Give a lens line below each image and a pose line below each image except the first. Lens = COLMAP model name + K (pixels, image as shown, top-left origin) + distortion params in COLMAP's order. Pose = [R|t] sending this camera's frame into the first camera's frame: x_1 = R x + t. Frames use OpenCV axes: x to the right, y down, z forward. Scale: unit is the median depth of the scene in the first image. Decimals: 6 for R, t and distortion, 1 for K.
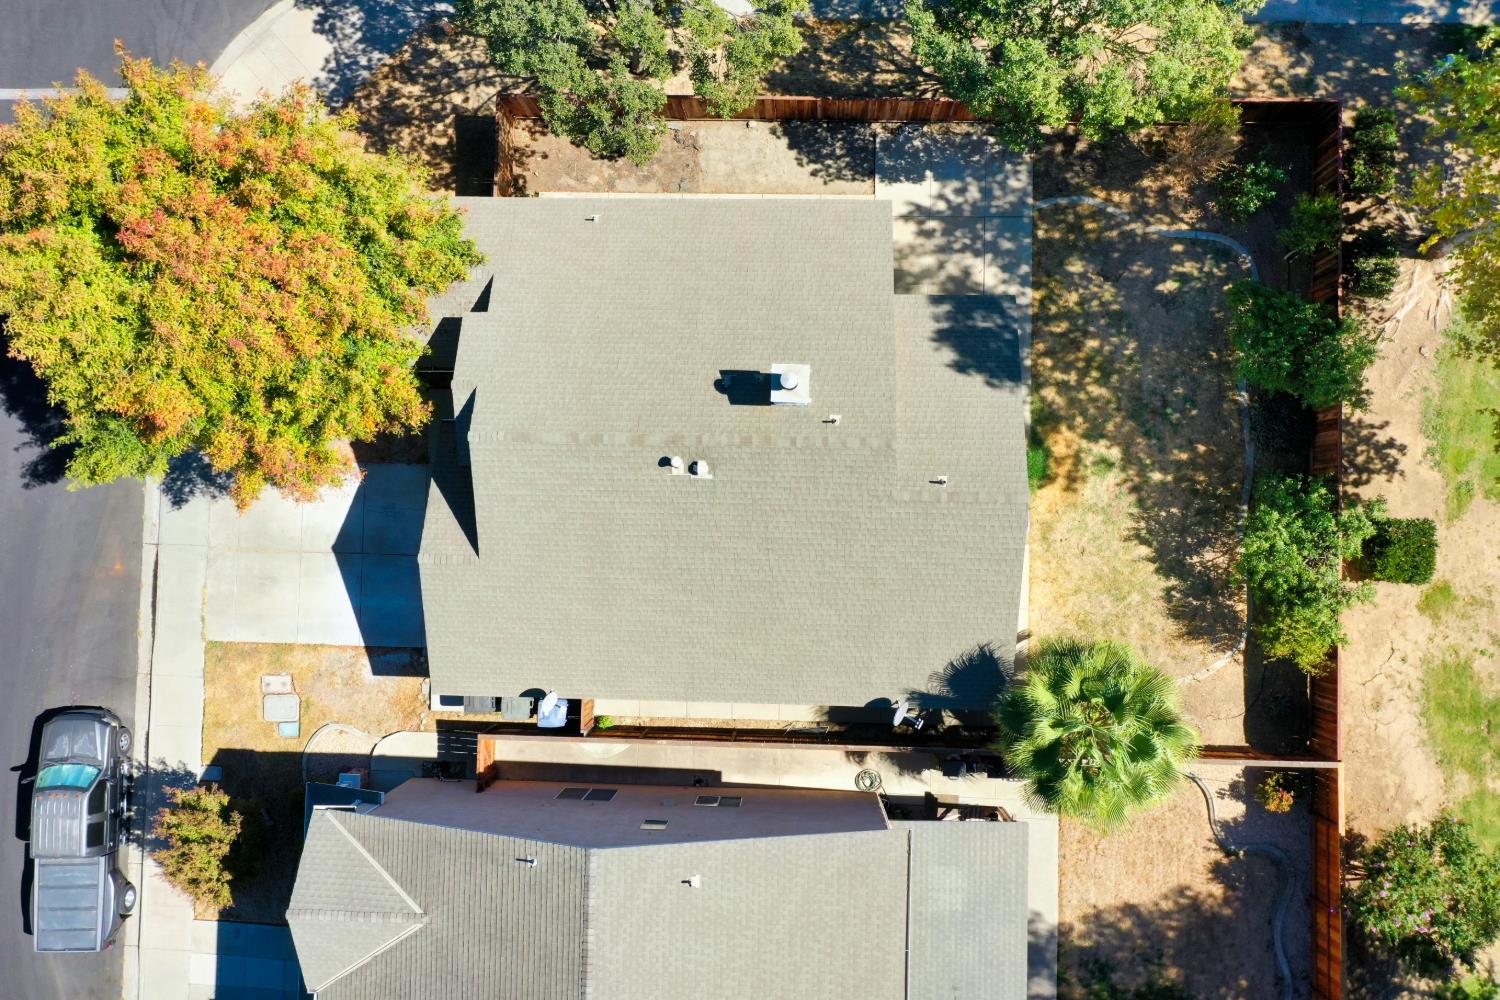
lens RADIAL K [[1196.4, 0, 746.5], [0, 1196.4, 495.3], [0, 0, 1]] dist [0.004008, 0.018995]
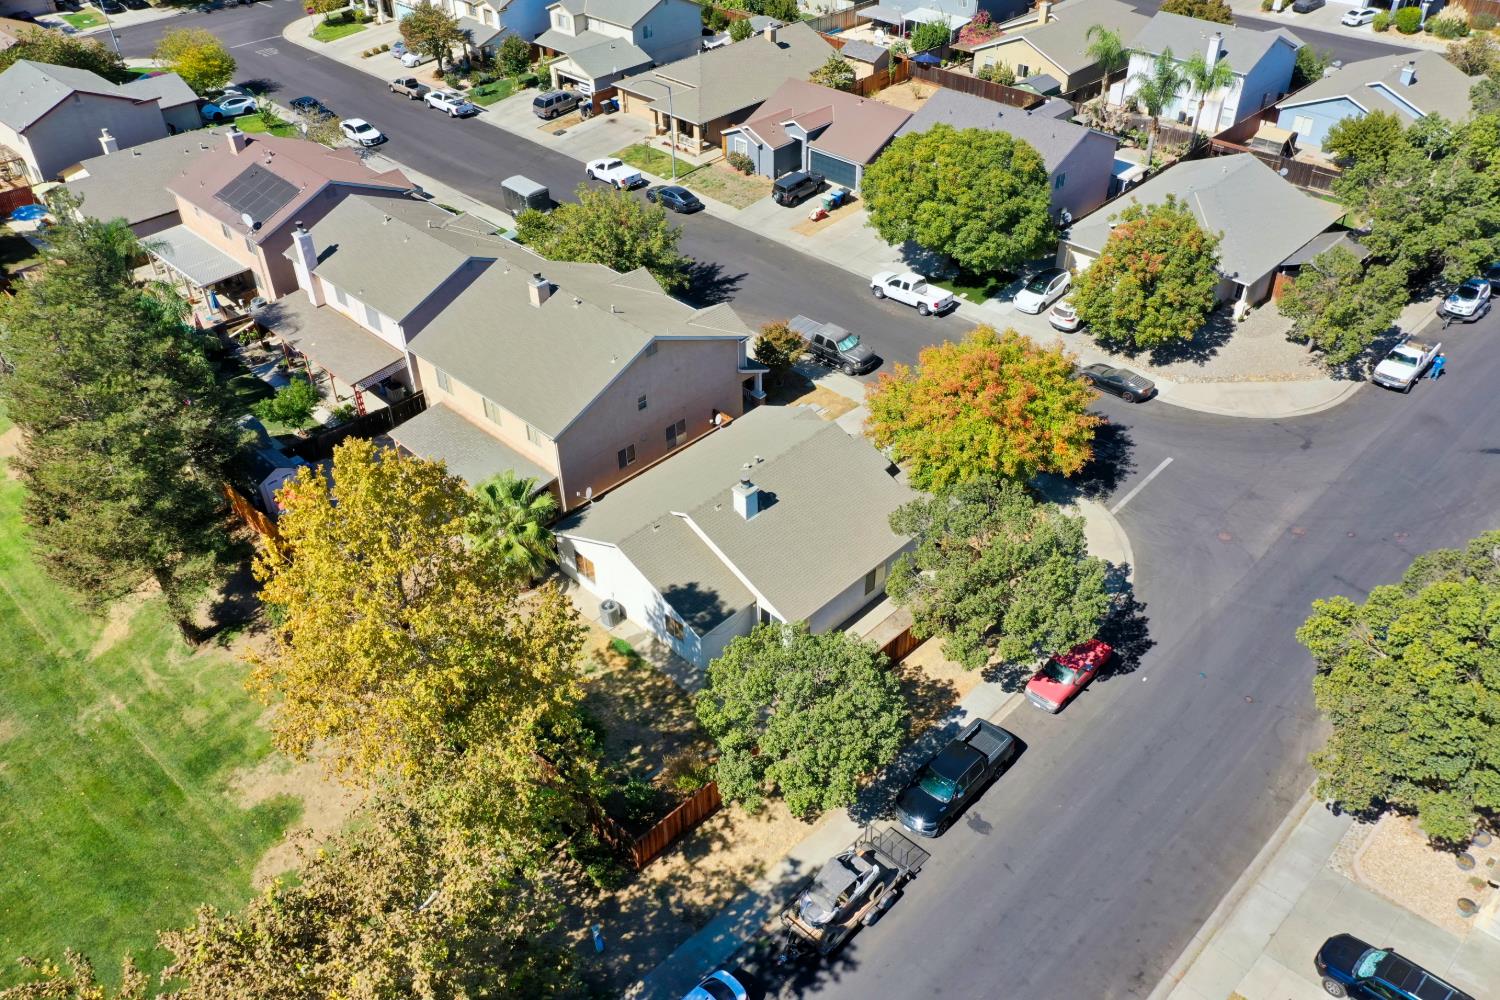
lens RADIAL K [[1196.4, 0, 746.5], [0, 1196.4, 495.3], [0, 0, 1]] dist [0.004008, 0.018995]
pose [[-0.681799, 0.485800, -0.546945, 0.919776], [-0.727709, -0.373990, 0.574953, -1.013721], [0.074760, 0.790019, 0.608507, -0.148092]]
